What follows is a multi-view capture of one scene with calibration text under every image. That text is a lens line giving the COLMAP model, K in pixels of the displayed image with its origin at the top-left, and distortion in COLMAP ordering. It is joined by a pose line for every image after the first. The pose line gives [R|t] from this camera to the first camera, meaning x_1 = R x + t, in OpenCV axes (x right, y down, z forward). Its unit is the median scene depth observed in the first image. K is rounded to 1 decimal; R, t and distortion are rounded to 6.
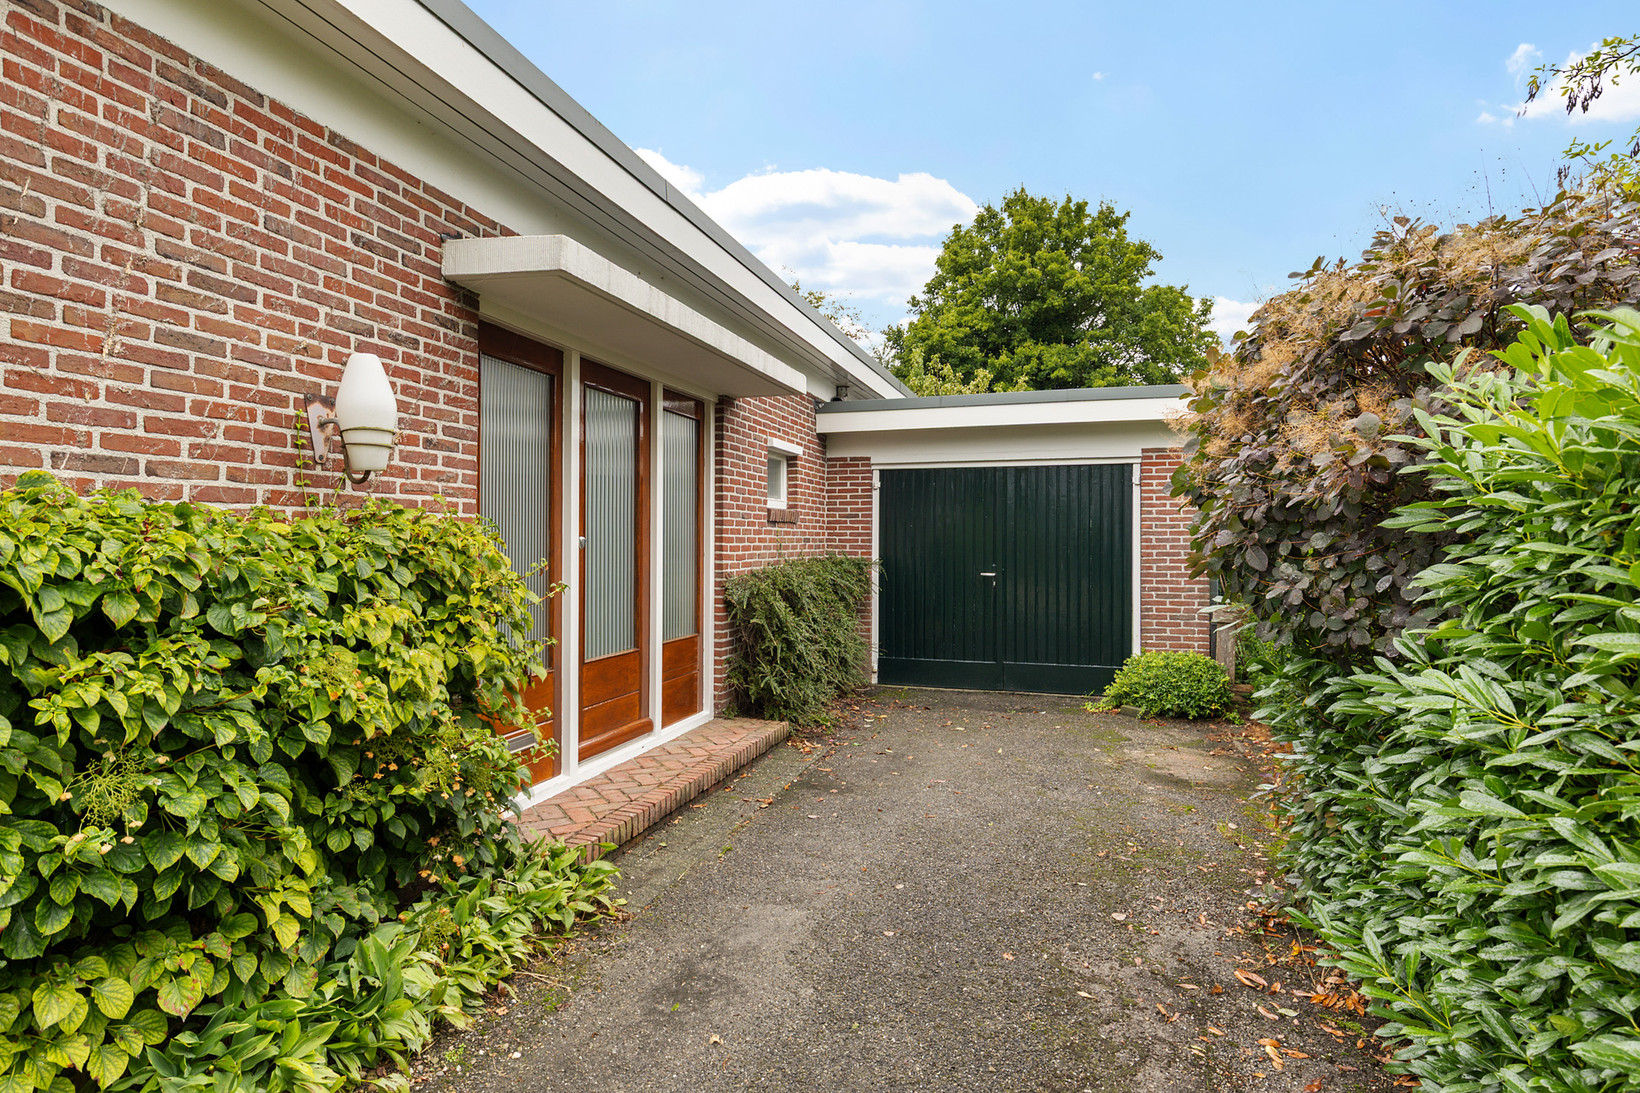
lens RADIAL K [[941.0, 0, 813.2], [0, 941.0, 536.1], [0, 0, 1]] dist [0.004600, 0.000077]
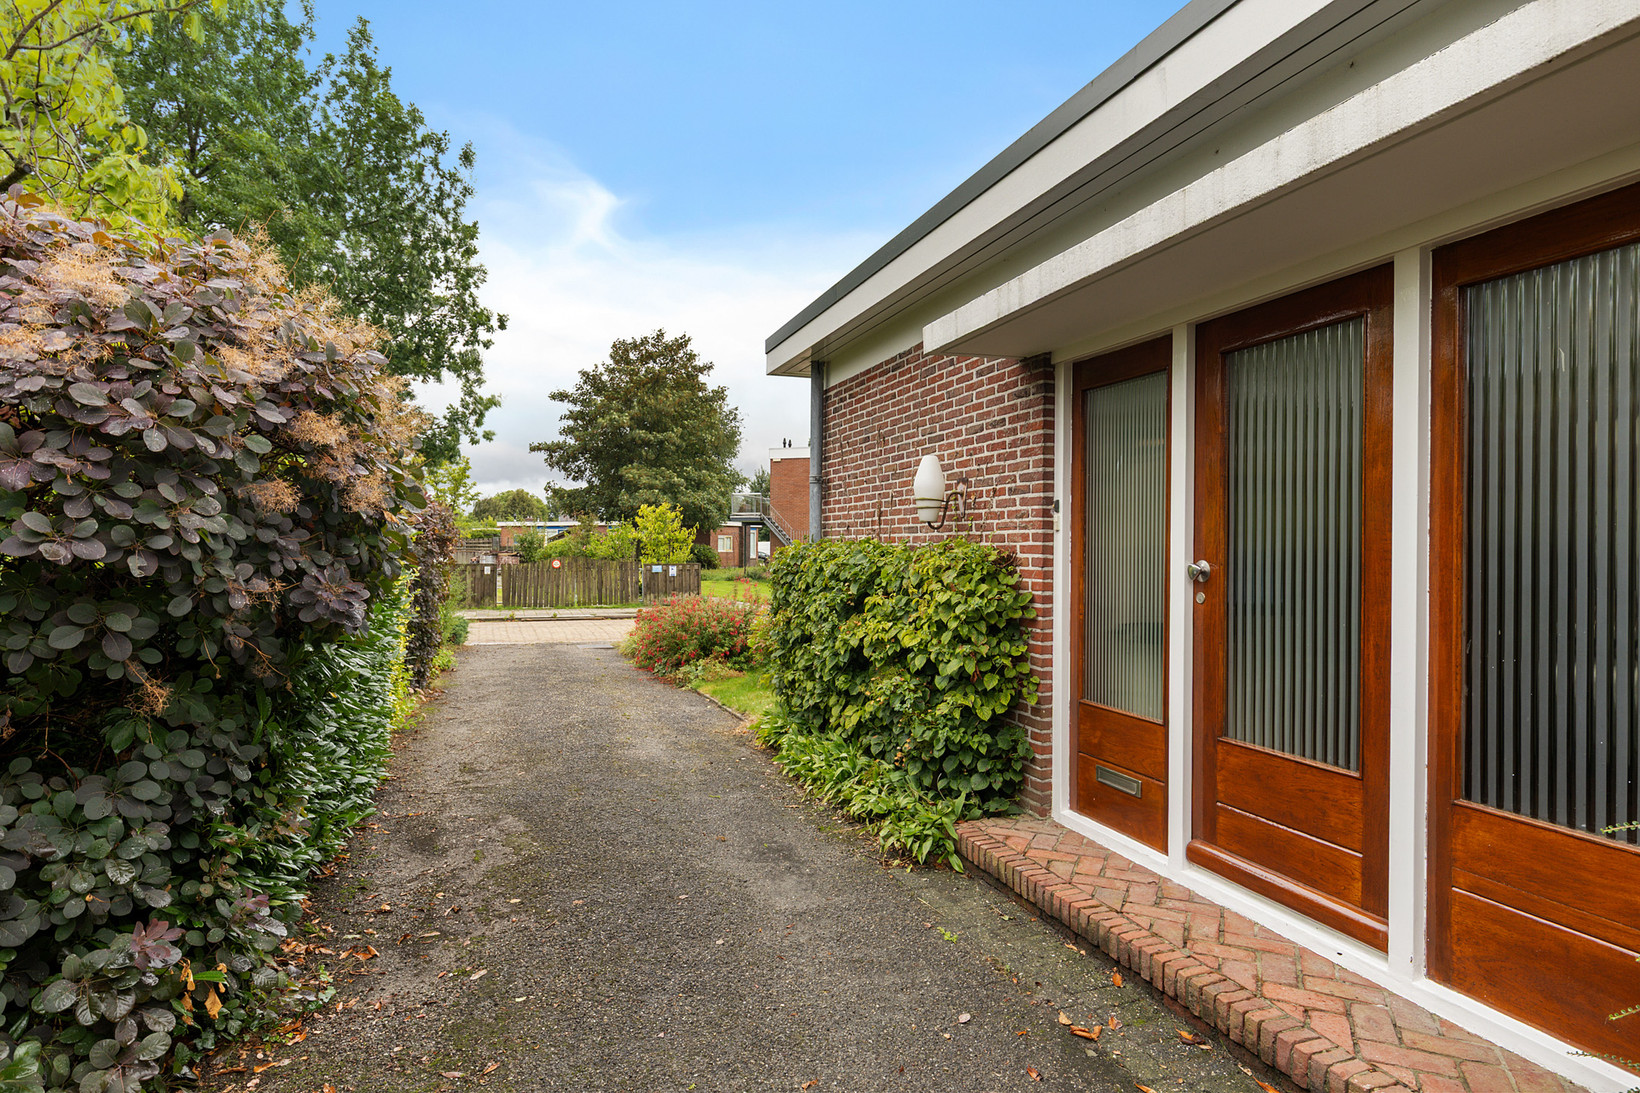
lens RADIAL K [[941.0, 0, 812.2], [0, 941.0, 552.0], [0, 0, 1]] dist [0.004600, 0.000077]
pose [[-0.828406, -0.006832, -0.560086, 0.576621], [-0.008111, 0.999967, -0.000202, -0.009091], [0.560069, 0.004375, -0.828435, 1.953620]]
